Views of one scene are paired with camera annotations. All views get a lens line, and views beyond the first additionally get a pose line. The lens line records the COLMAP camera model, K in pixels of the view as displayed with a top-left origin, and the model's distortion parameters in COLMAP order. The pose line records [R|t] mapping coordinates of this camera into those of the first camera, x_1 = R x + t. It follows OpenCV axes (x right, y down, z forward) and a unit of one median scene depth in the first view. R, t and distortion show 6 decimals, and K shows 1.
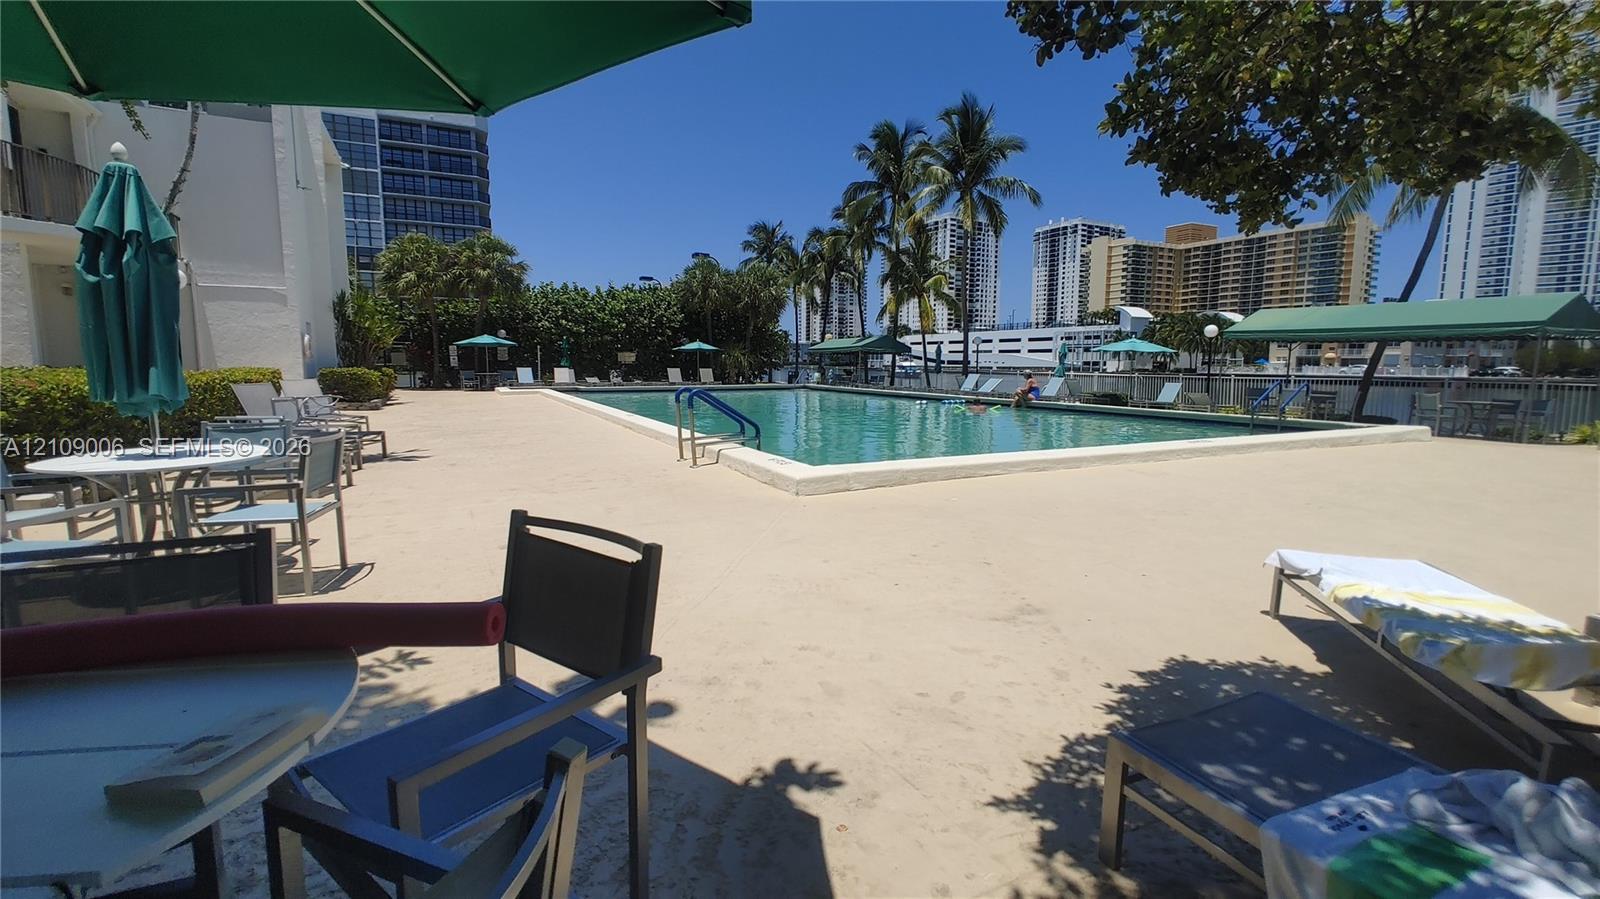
lens RADIAL K [[708.6, 0, 796.0], [0, 708.6, 447.0], [0, 0, 1]] dist [0.000117, 0.000137]
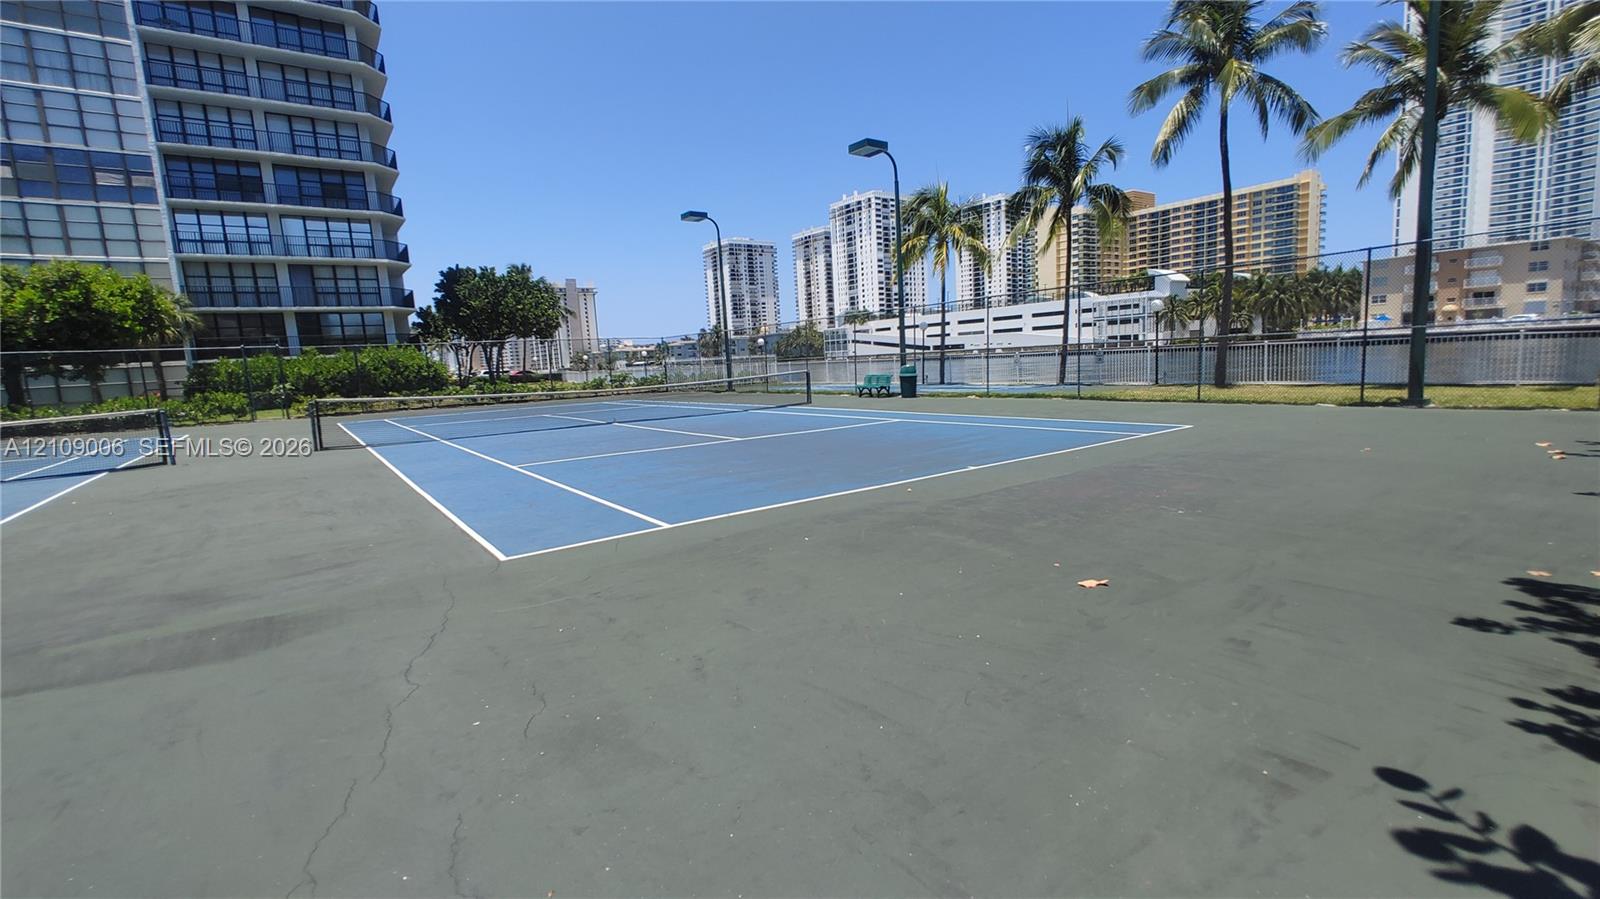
lens RADIAL K [[708.6, 0, 801.2], [0, 708.6, 451.3], [0, 0, 1]] dist [0.000117, 0.000137]
pose [[0.984791, -0.081426, 0.153484, -0.075246], [0.079874, 0.996672, 0.016263, -0.016674], [-0.154298, -0.003756, 0.988017, 0.137566]]
